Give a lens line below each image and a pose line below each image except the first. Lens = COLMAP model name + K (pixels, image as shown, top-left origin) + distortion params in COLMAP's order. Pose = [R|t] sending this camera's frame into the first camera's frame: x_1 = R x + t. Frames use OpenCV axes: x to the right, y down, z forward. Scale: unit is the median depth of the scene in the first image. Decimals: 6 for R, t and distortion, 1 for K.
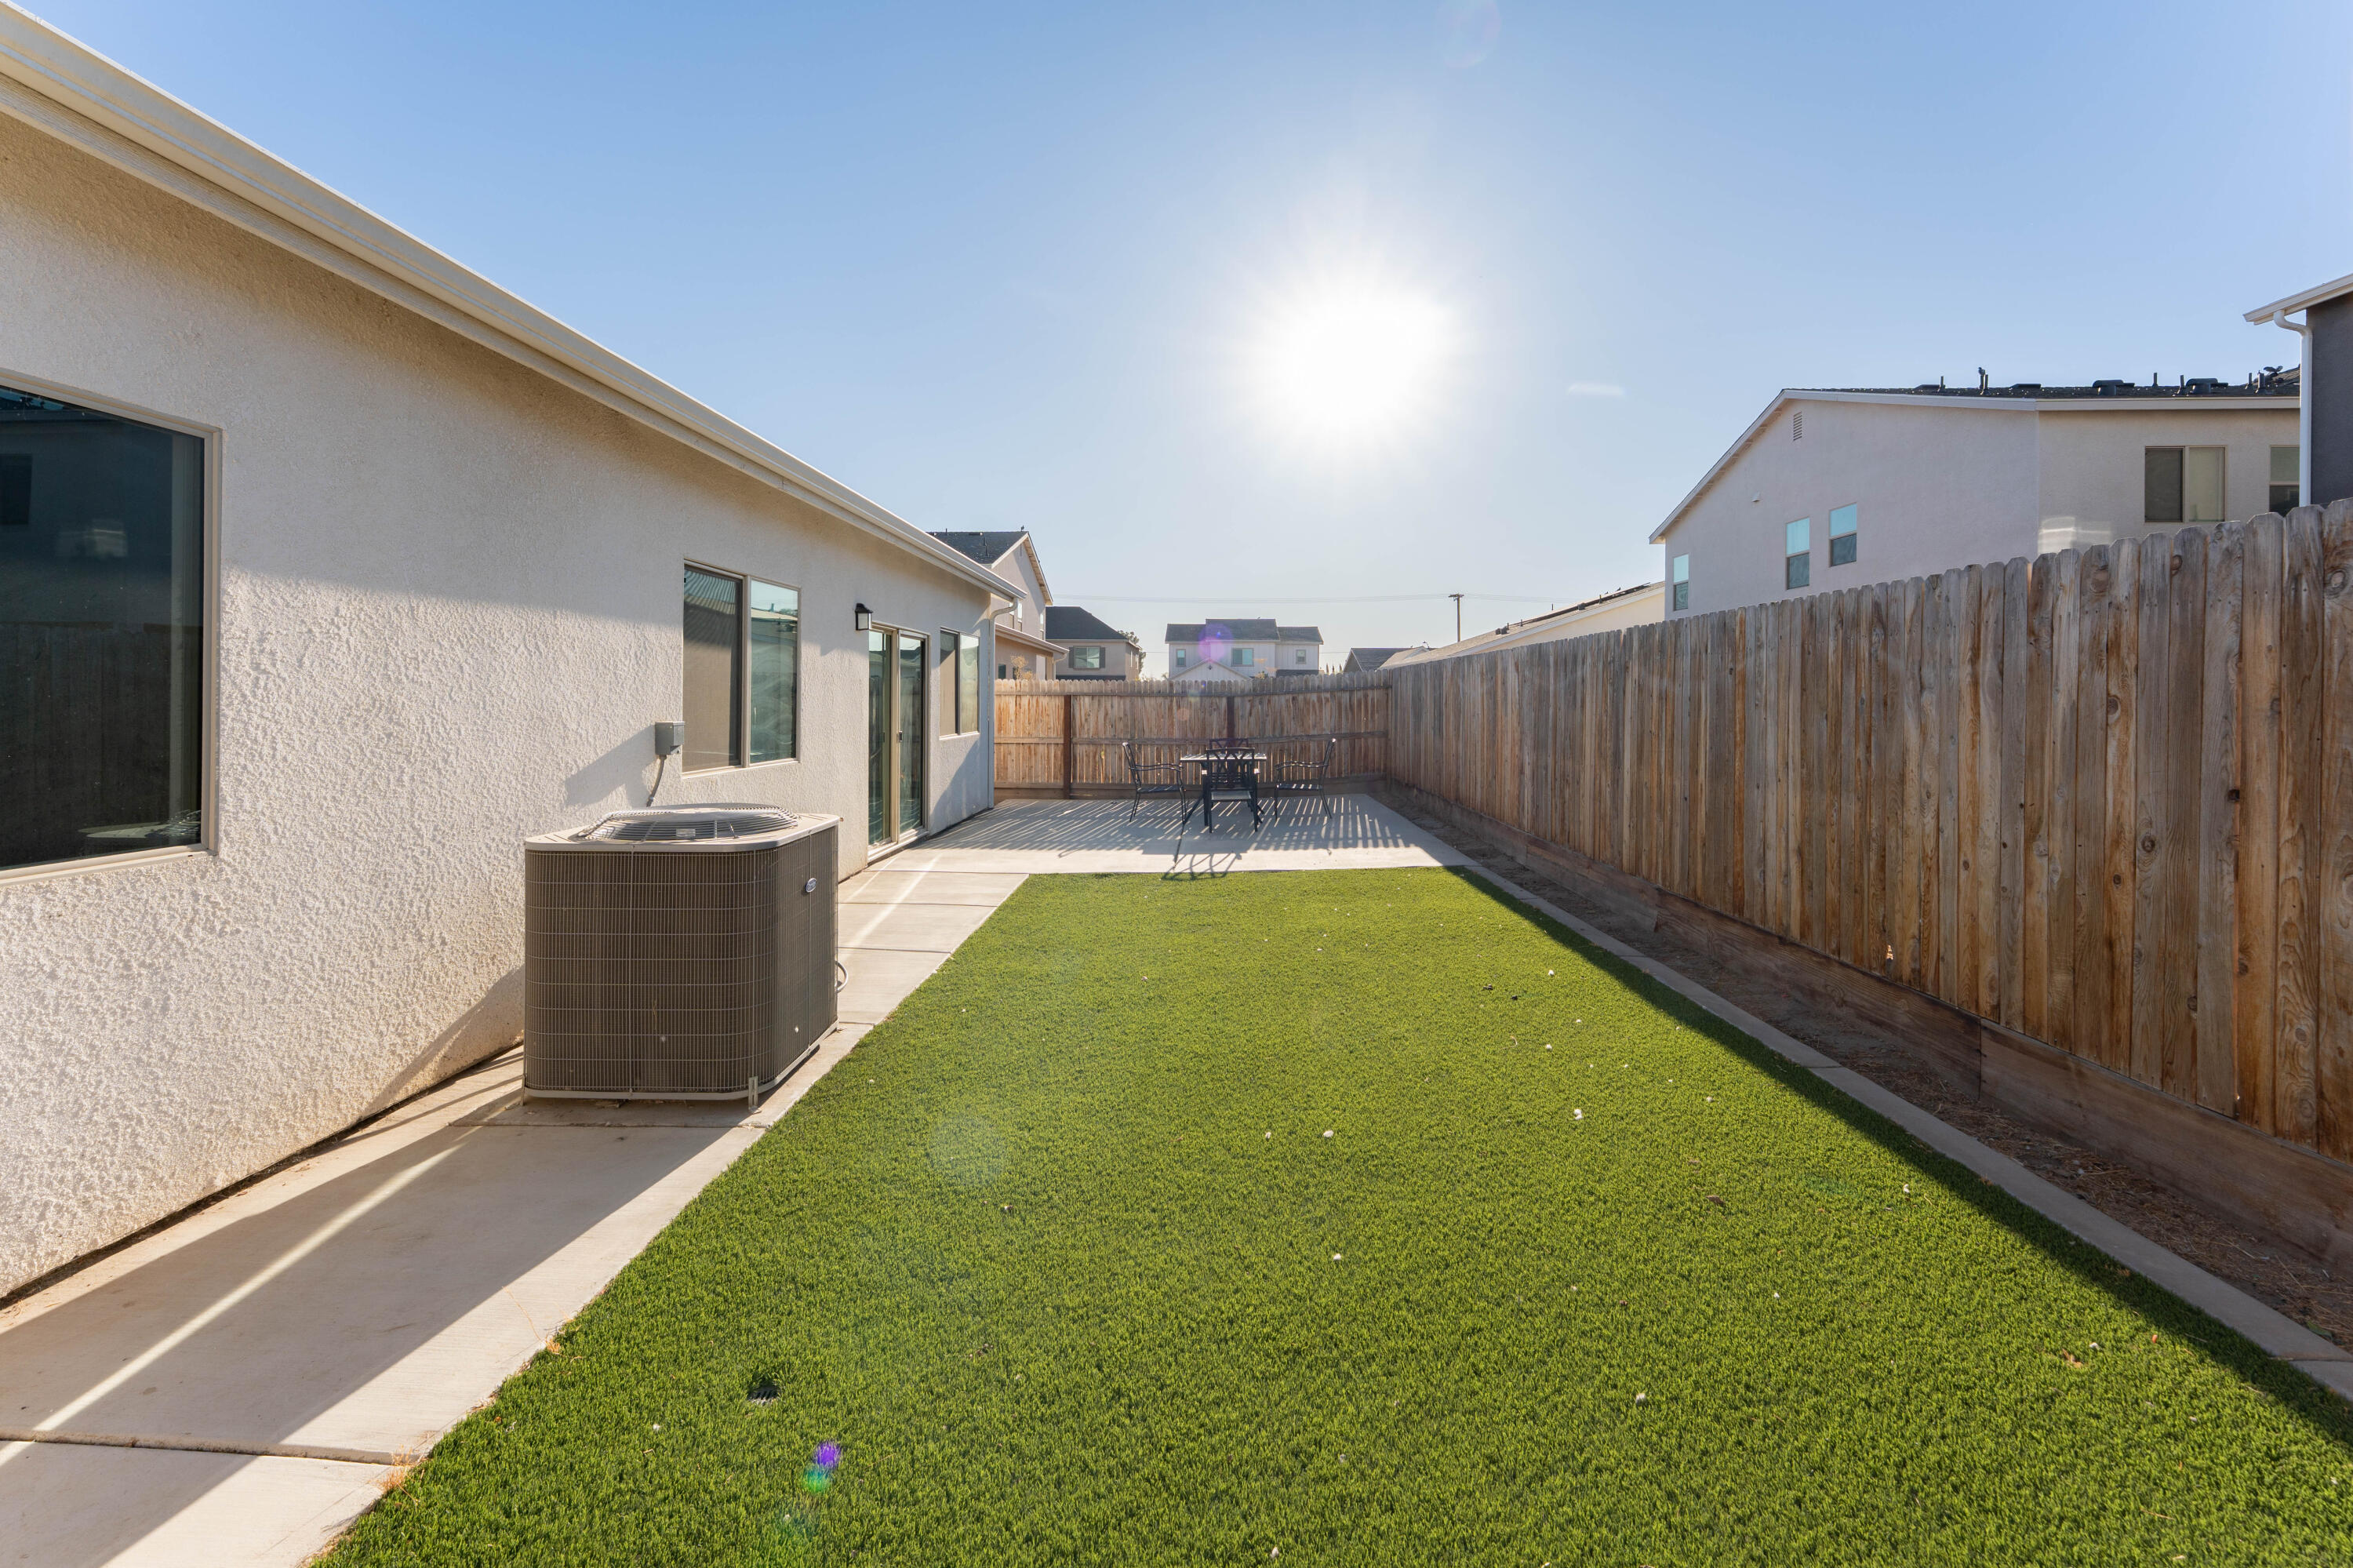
lens RADIAL K [[977.2, 0, 1172.8], [0, 977.2, 701.8], [0, 0, 1]] dist [0.000211, -0.000566]
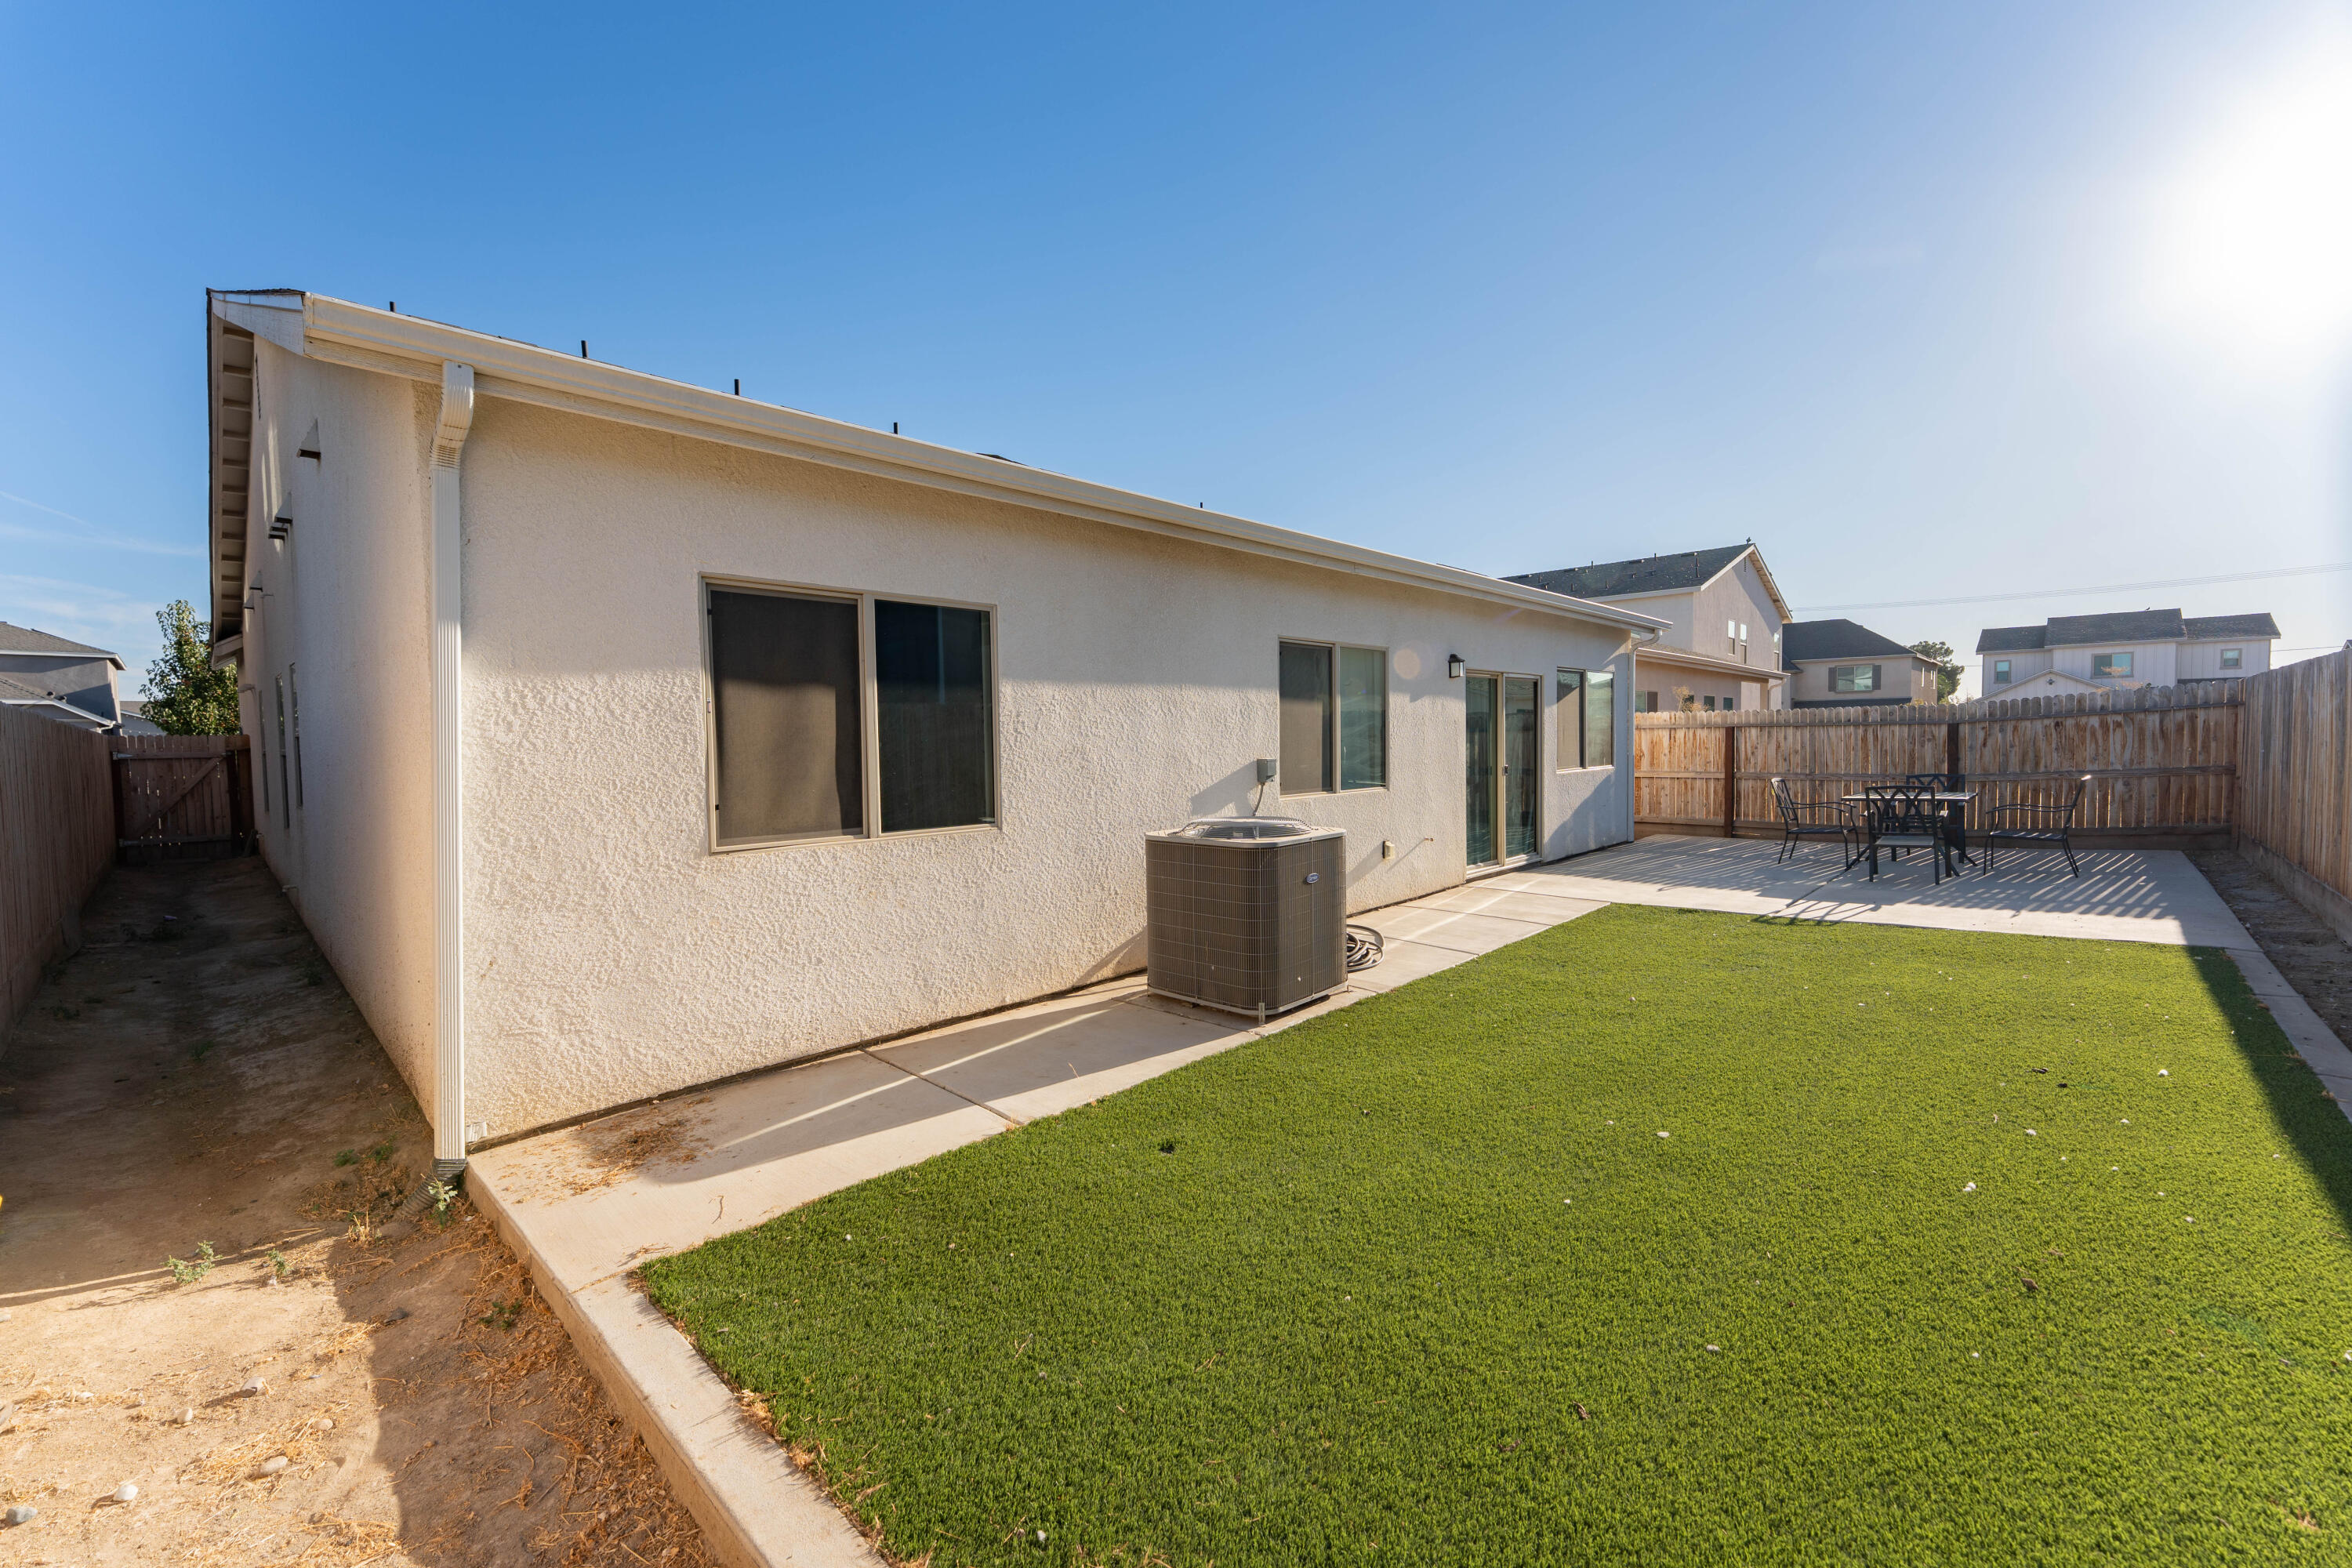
lens RADIAL K [[931.6, 0, 1176.0], [0, 931.6, 784.0], [0, 0, 1]] dist [0.002030, 0.000023]
pose [[0.751391, 0.014467, -0.659698, 0.270201], [0.018868, 0.998880, 0.043395, -0.003077], [0.659587, -0.045054, 0.750277, -0.077695]]
